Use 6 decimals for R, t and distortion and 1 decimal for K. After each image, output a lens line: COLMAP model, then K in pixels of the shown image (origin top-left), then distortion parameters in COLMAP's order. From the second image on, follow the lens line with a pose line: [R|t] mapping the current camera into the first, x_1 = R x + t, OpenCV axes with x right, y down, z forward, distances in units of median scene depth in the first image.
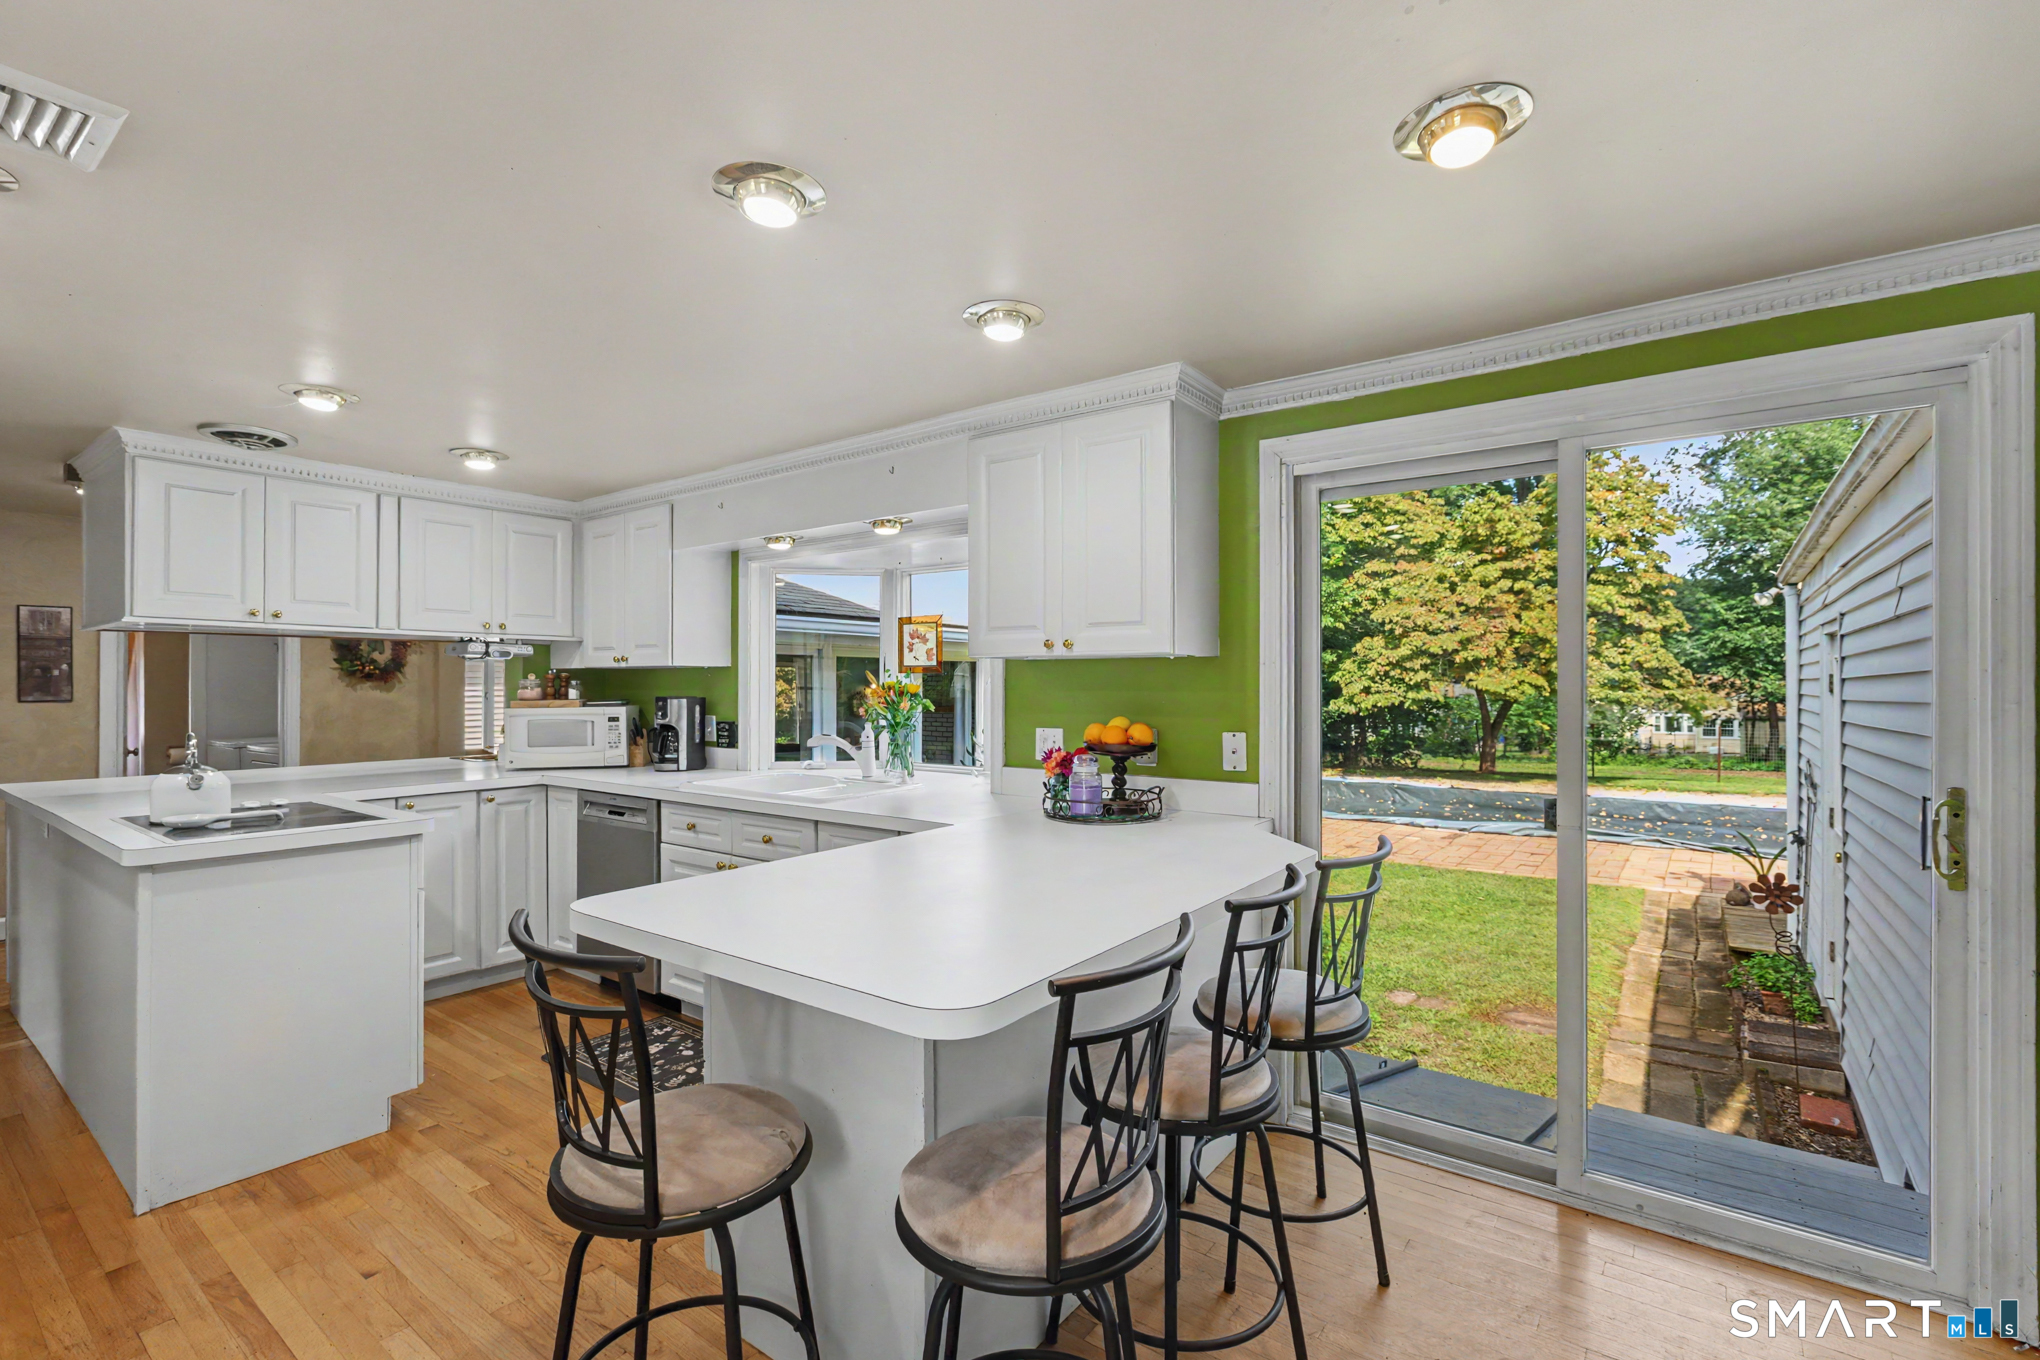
lens RADIAL K [[909.8, 0, 1020.0], [0, 909.8, 680.0], [0, 0, 1]] dist [-0.000928, -0.000549]
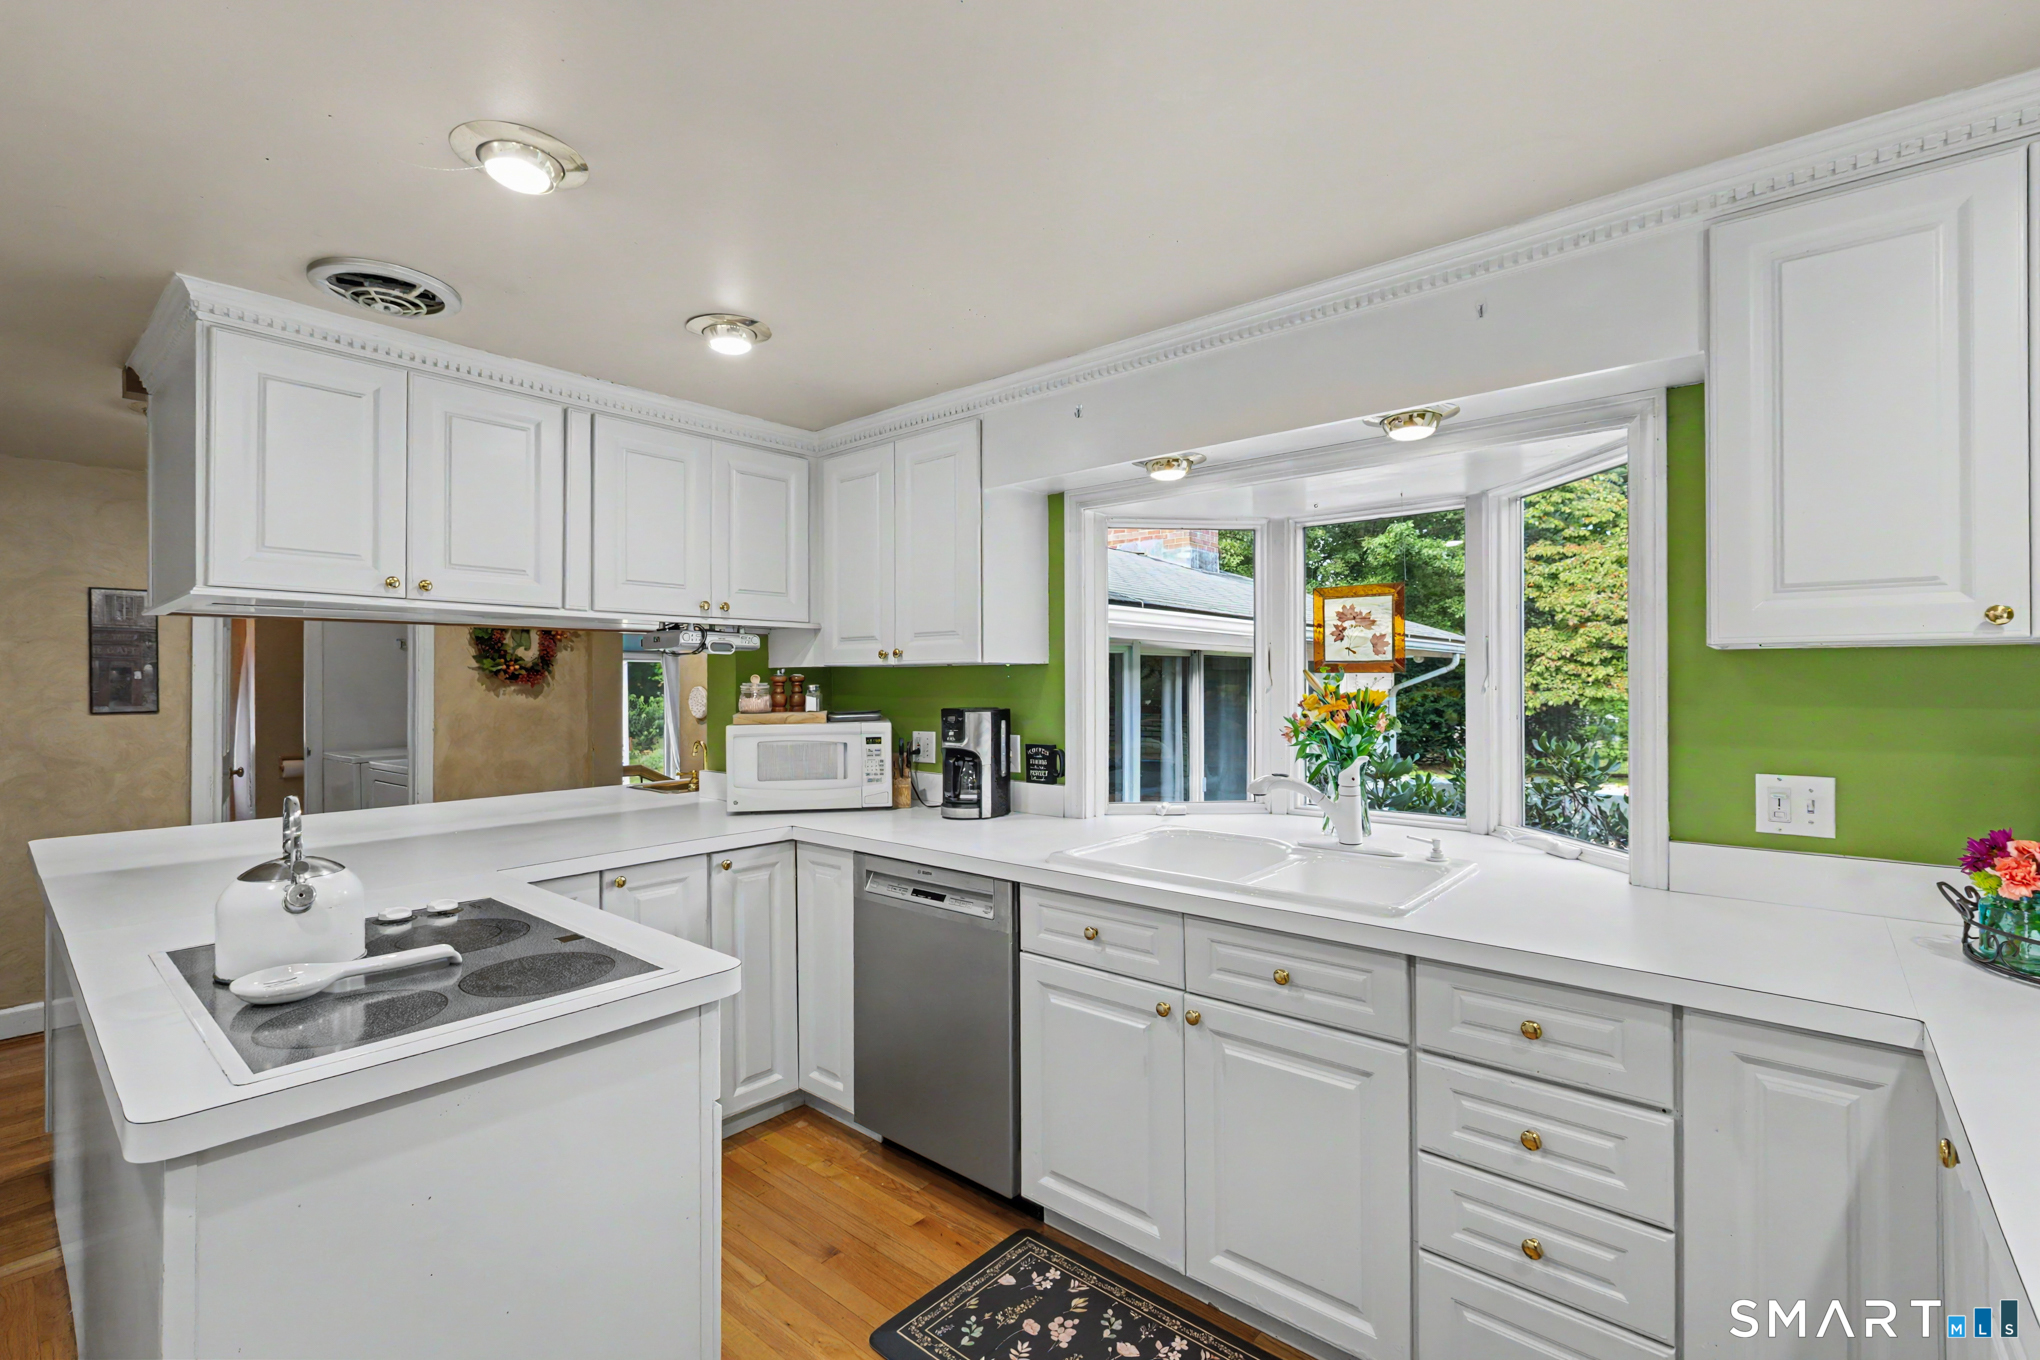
lens RADIAL K [[907.4, 0, 1021.0], [0, 907.4, 674.1], [0, 0, 1]] dist [0.001127, 0.000428]
pose [[0.997145, -0.003473, -0.075428, -0.282474], [0.003315, 0.999992, -0.002222, -0.005561], [0.075435, 0.001966, 0.997149, 0.316922]]
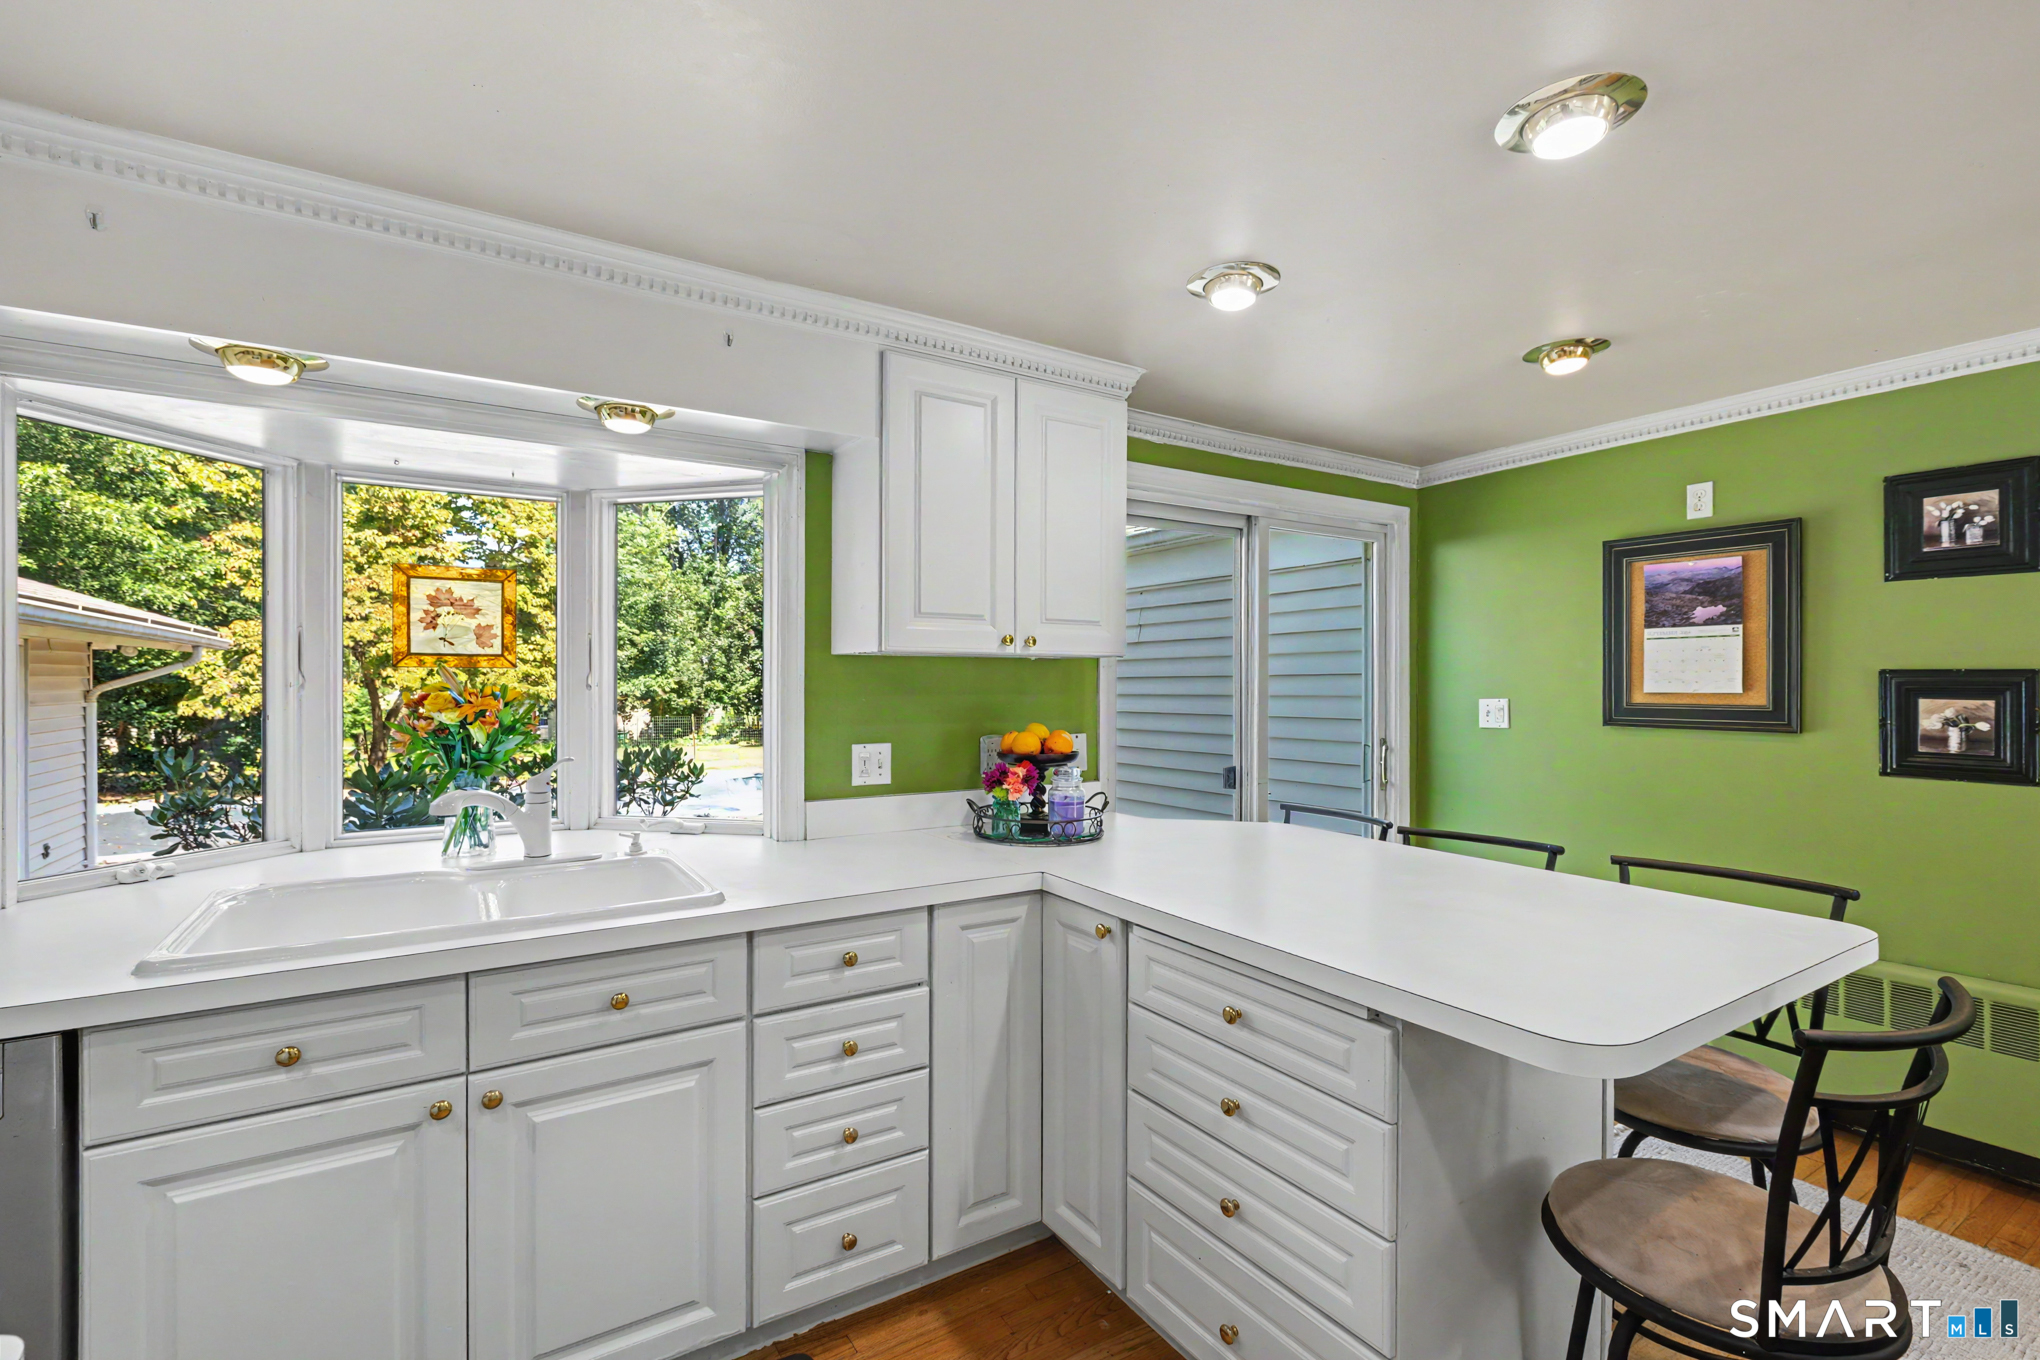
lens RADIAL K [[909.8, 0, 1020.0], [0, 909.8, 680.0], [0, 0, 1]] dist [-0.000928, -0.000549]
pose [[0.366784, 0.000624, 0.930306, -0.474945], [-0.005718, 0.999982, 0.001584, -0.002436], [-0.930288, -0.005901, 0.366781, 0.440925]]
